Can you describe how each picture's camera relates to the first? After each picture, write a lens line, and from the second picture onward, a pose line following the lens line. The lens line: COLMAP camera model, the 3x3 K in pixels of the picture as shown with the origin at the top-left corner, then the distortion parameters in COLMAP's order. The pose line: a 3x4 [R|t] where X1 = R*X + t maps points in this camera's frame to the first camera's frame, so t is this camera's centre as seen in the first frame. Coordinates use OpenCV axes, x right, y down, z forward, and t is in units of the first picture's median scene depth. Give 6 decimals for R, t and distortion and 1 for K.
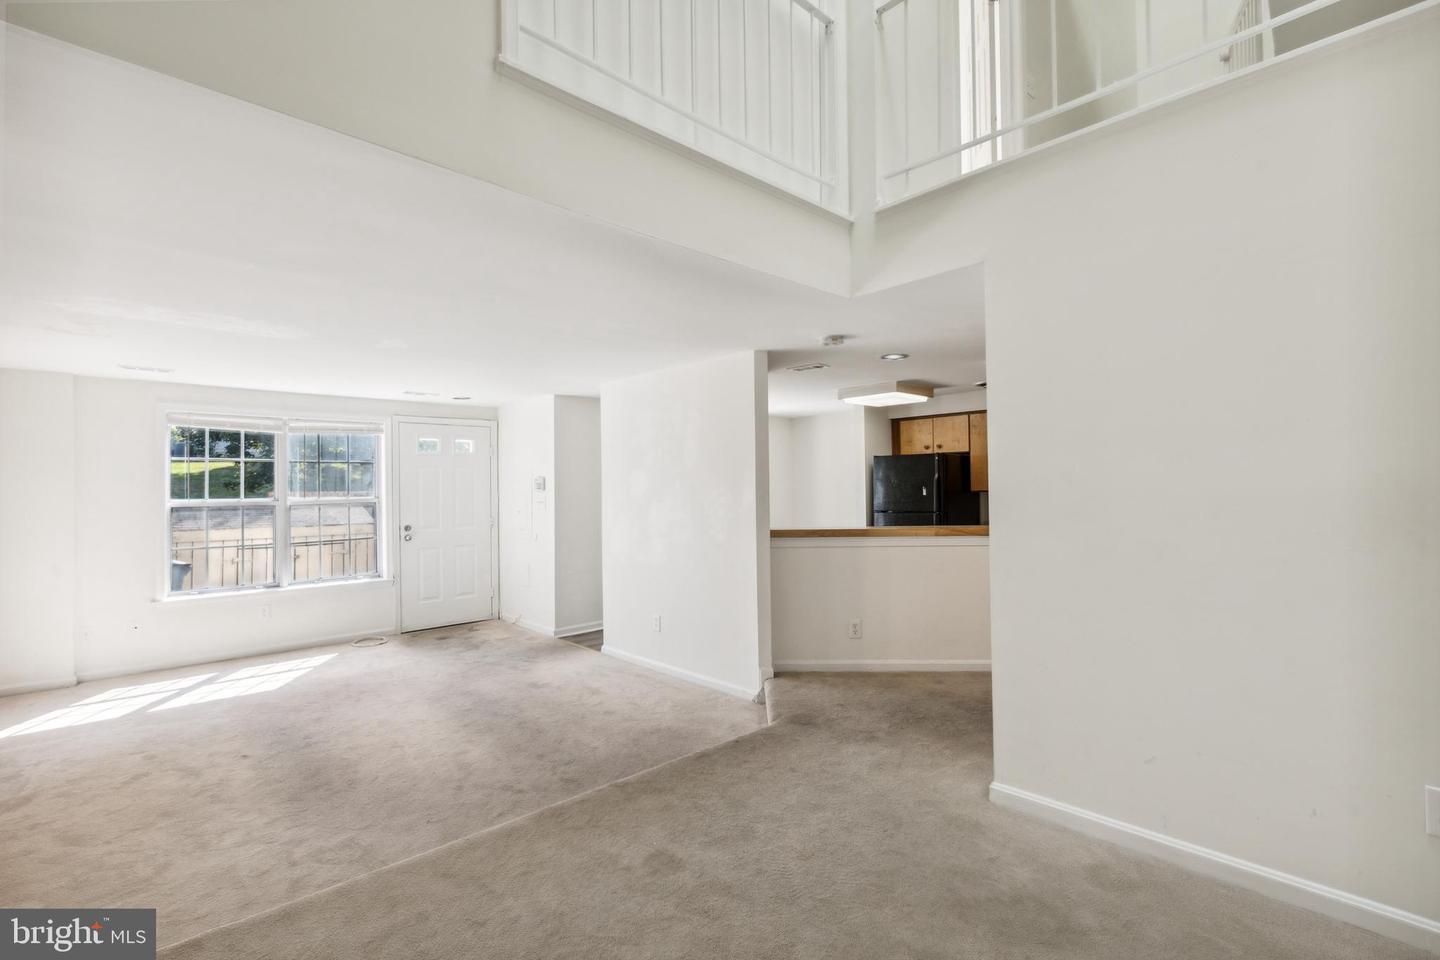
lens RADIAL K [[655.0, 0, 720.0], [0, 655.0, 483.8], [0, 0, 1]] dist [-0.001703, -0.000298]
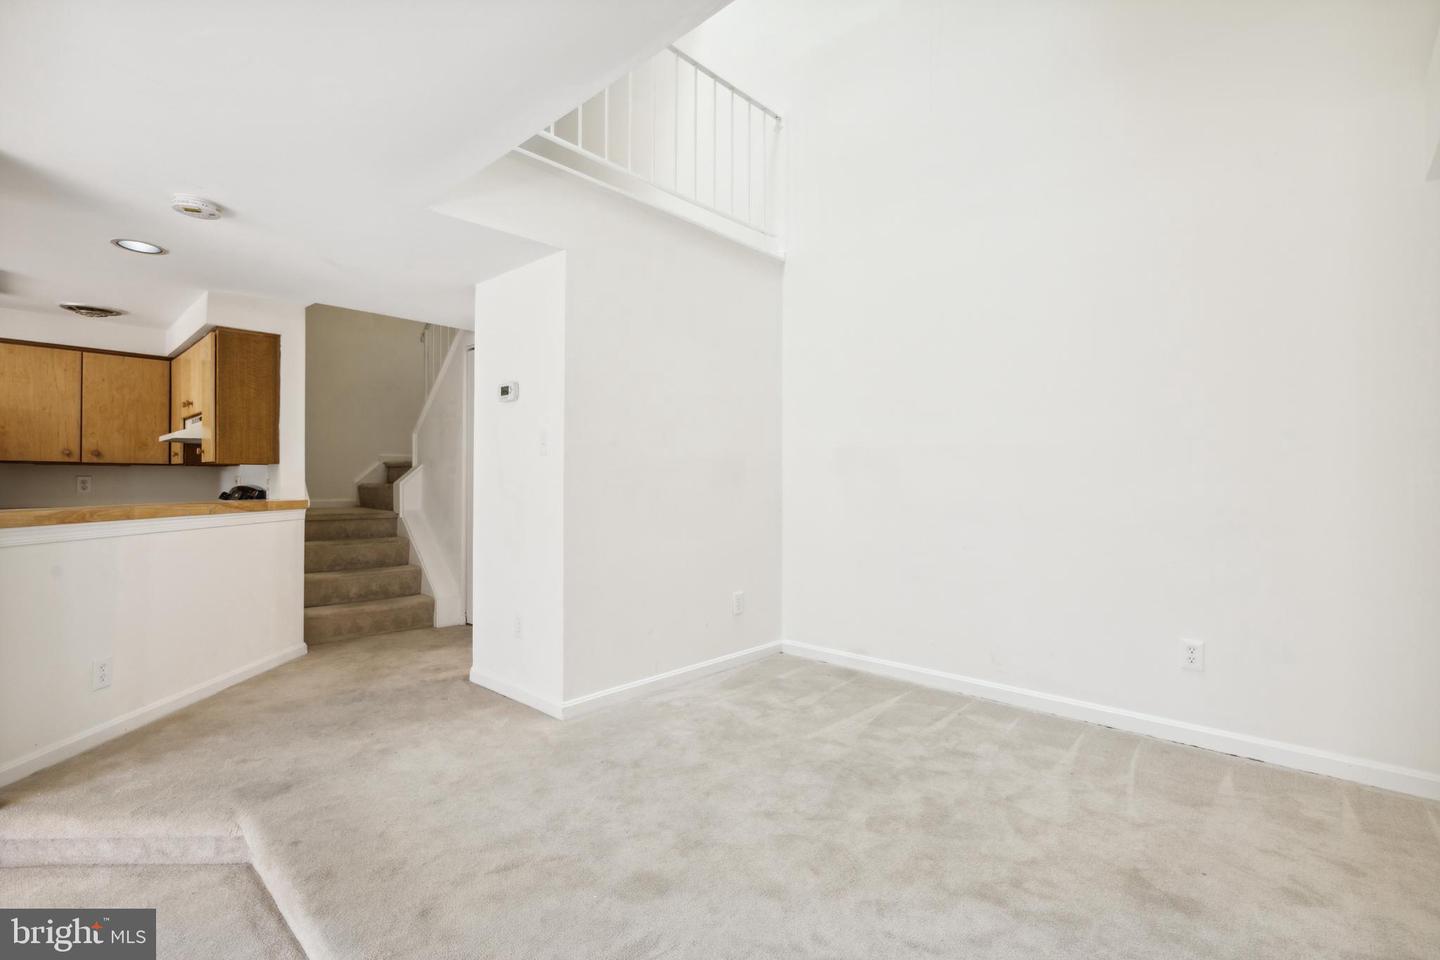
lens RADIAL K [[655.0, 0, 718.9], [0, 655.0, 478.5], [0, 0, 1]] dist [-0.001703, -0.000298]
pose [[-0.072529, 0.018059, 0.997203, -0.699064], [-0.010190, 0.999770, -0.018847, 0.076411], [-0.997314, -0.011528, -0.072328, 0.759017]]
